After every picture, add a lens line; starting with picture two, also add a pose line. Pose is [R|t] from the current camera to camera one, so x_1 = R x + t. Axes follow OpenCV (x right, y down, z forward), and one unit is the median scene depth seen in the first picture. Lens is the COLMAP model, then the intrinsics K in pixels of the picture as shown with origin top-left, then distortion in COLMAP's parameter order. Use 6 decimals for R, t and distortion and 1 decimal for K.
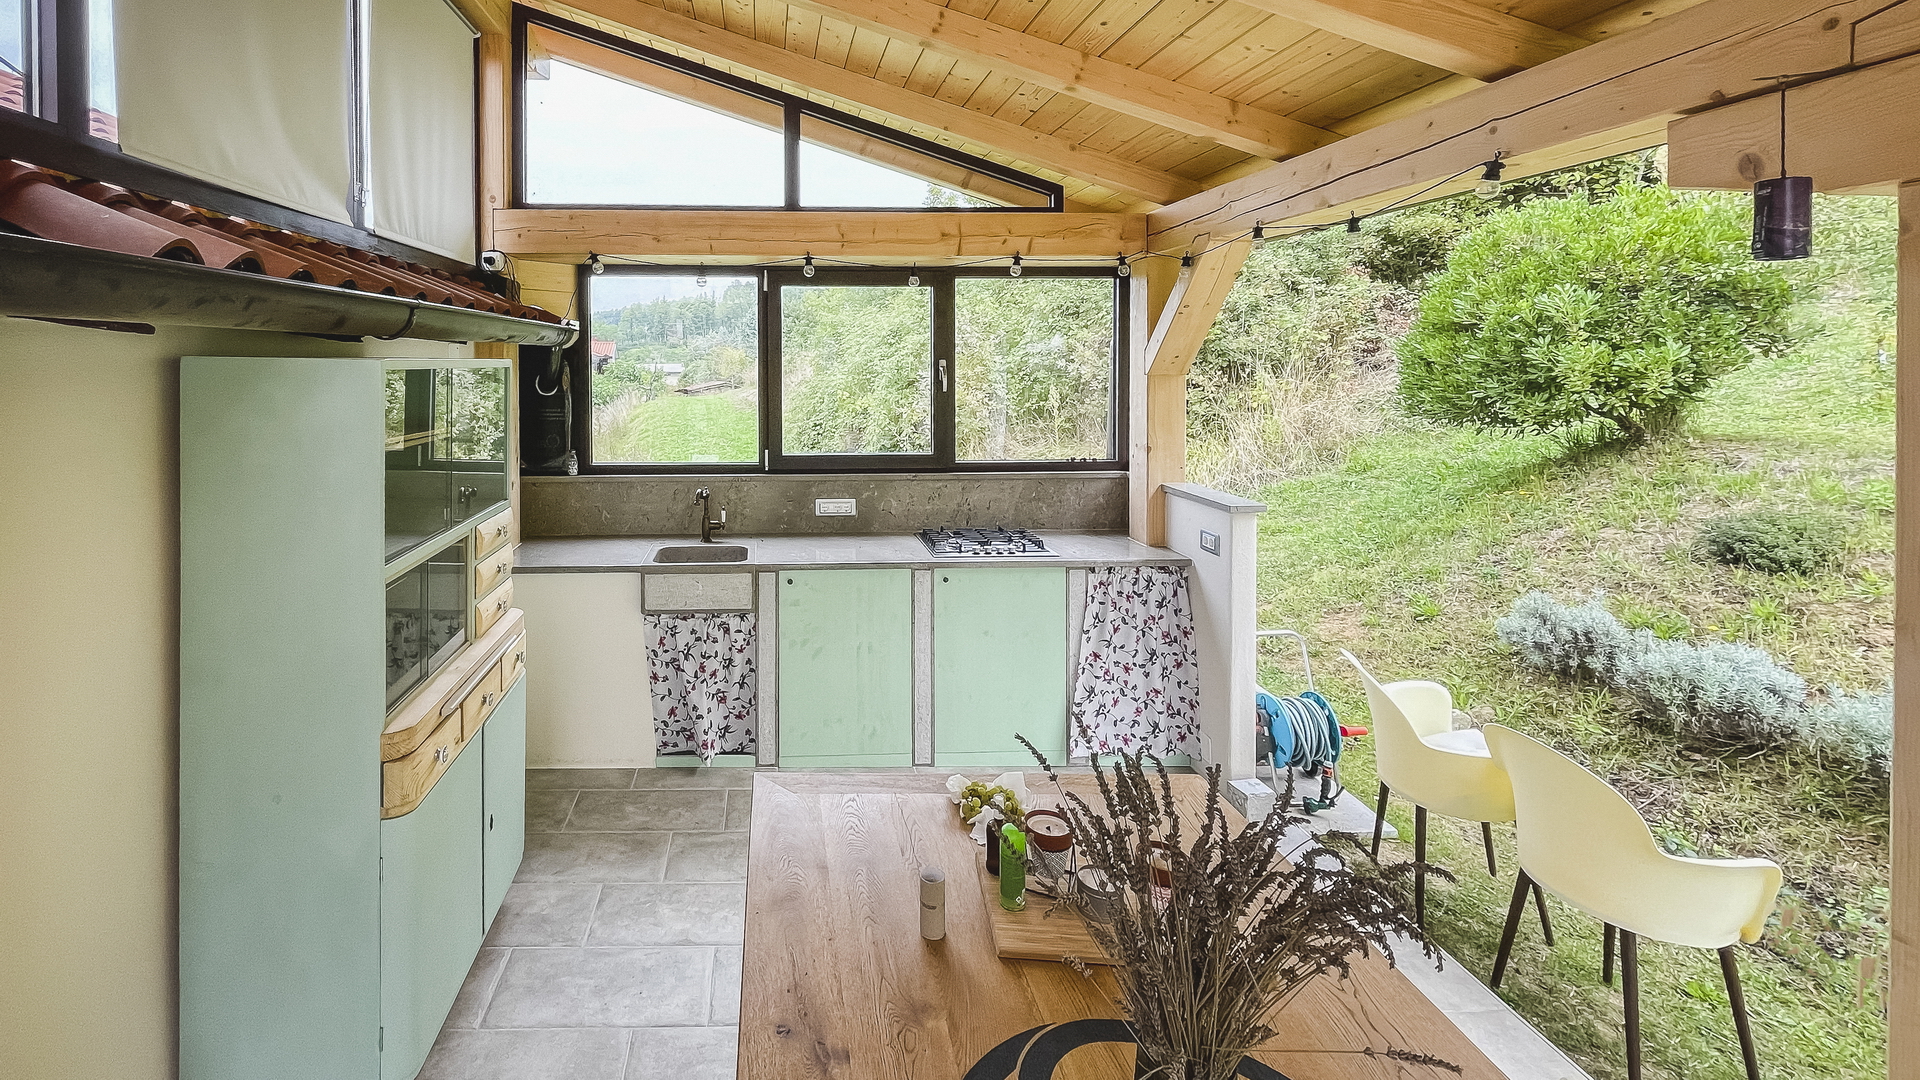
lens RADIAL K [[2380.8, 0, 959.8], [0, 2380.8, 545.0], [0, 0, 1]] dist [0.128824, 0.000000]
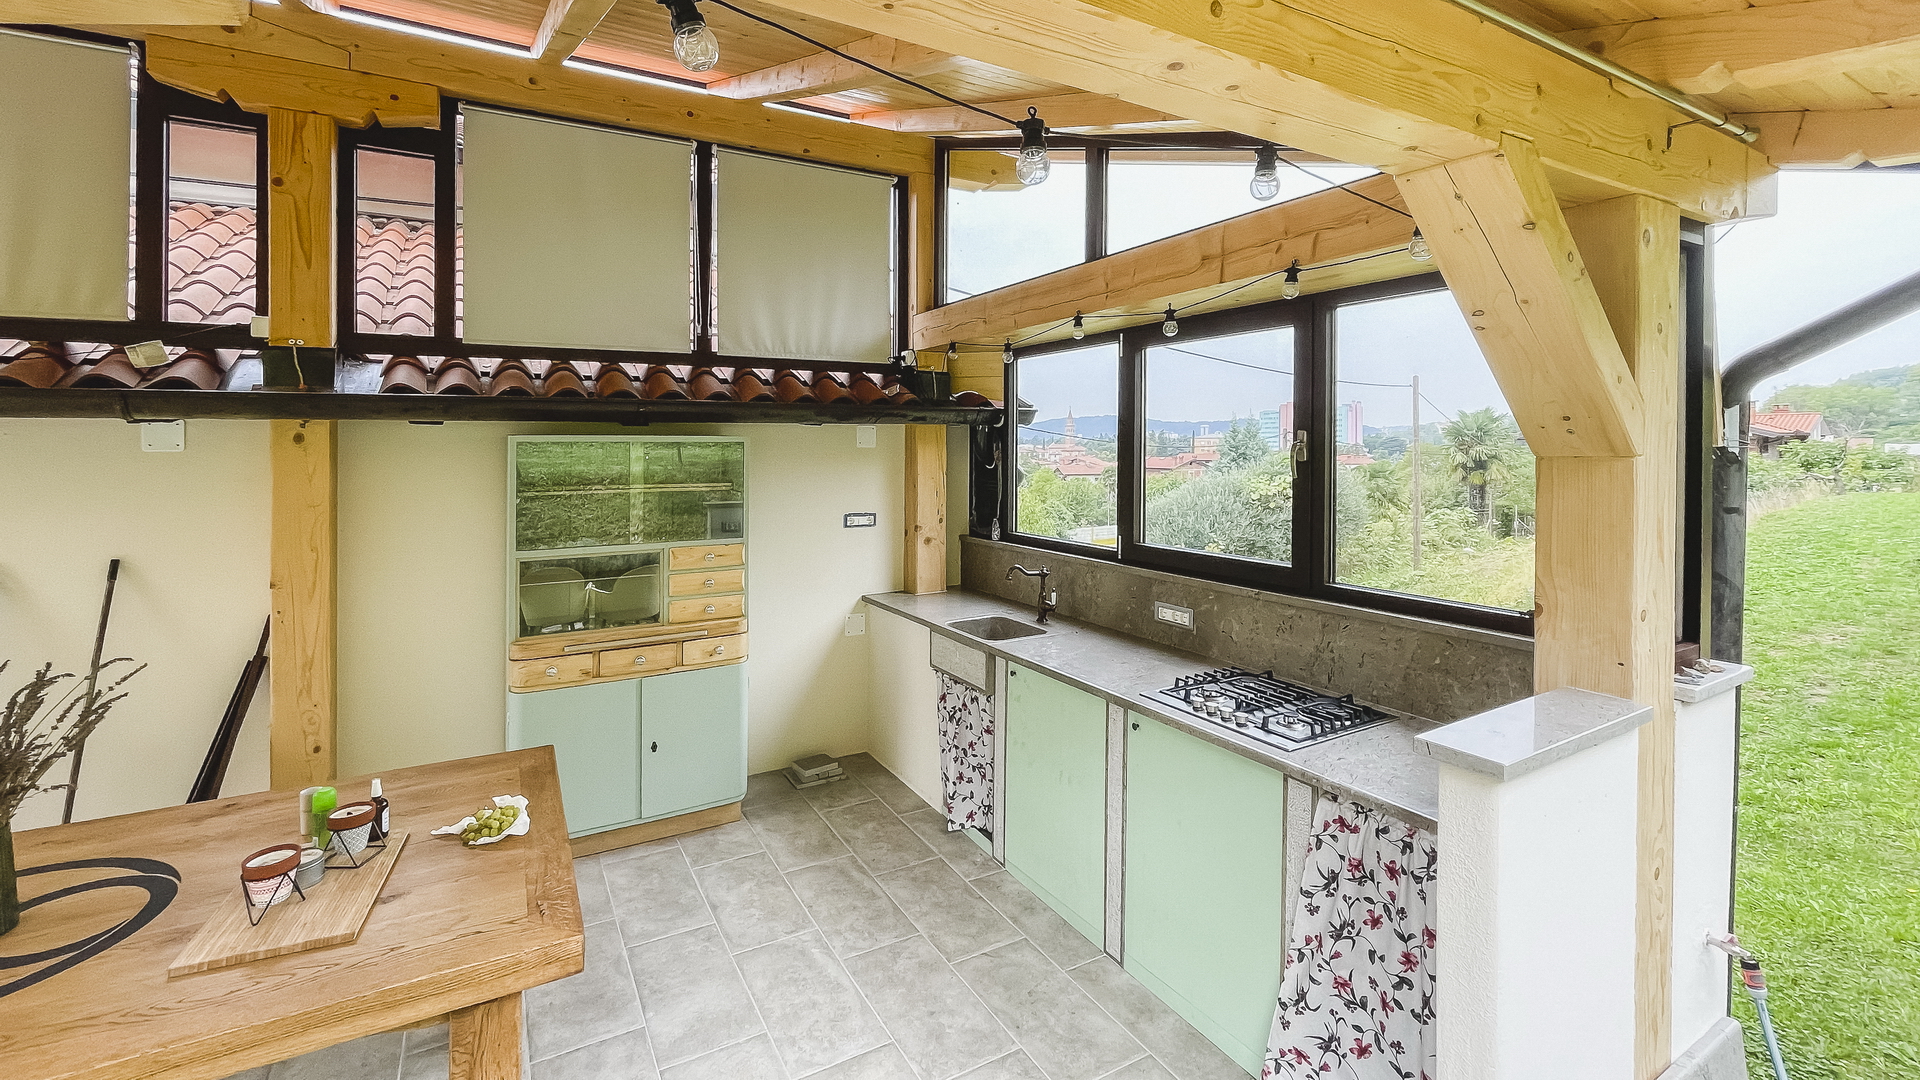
lens RADIAL K [[2380.8, 0, 961.3], [0, 2380.8, 530.4], [0, 0, 1]] dist [0.128824, 0.000000]
pose [[-0.574986, 0.040291, -0.817170, 0.650193], [-0.048739, 0.995326, 0.083369, -0.109039], [0.816710, 0.087765, -0.570335, 1.411500]]
